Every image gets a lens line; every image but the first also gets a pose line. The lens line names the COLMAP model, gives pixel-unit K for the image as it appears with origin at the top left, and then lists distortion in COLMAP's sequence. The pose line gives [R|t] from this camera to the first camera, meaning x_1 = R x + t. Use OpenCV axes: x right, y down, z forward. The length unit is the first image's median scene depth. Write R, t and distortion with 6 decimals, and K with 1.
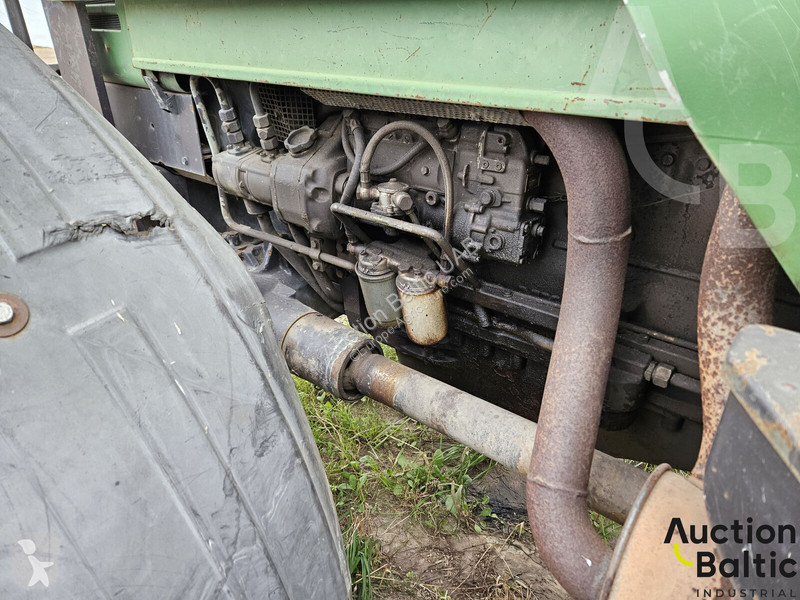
lens RADIAL K [[530.1, 0, 400.9], [0, 530.1, 305.3], [0, 0, 1]] dist [0.083627, -0.074101]
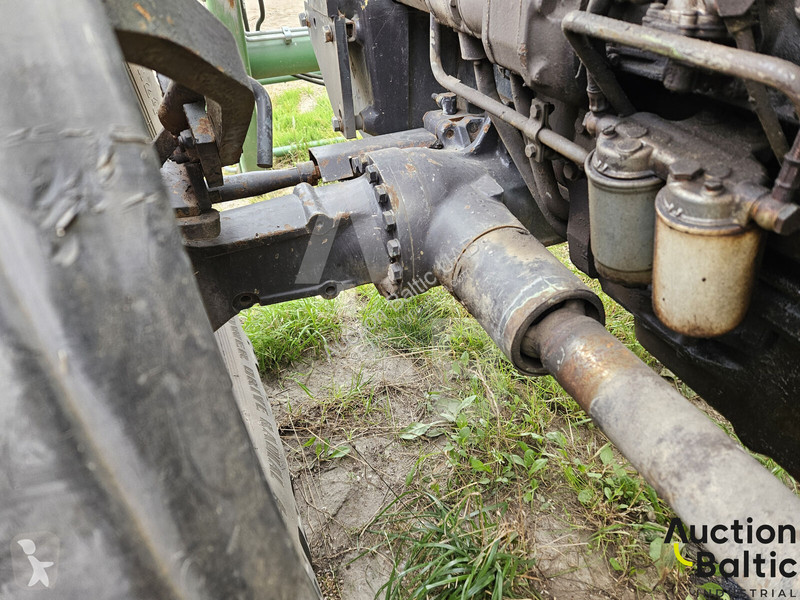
lens RADIAL K [[530.1, 0, 400.9], [0, 530.1, 305.3], [0, 0, 1]] dist [0.083627, -0.074101]
pose [[0.860474, 0.281326, -0.424783, 0.023668], [-0.206676, 0.954791, 0.213681, -0.005931], [0.465692, -0.096074, 0.879716, 0.388373]]
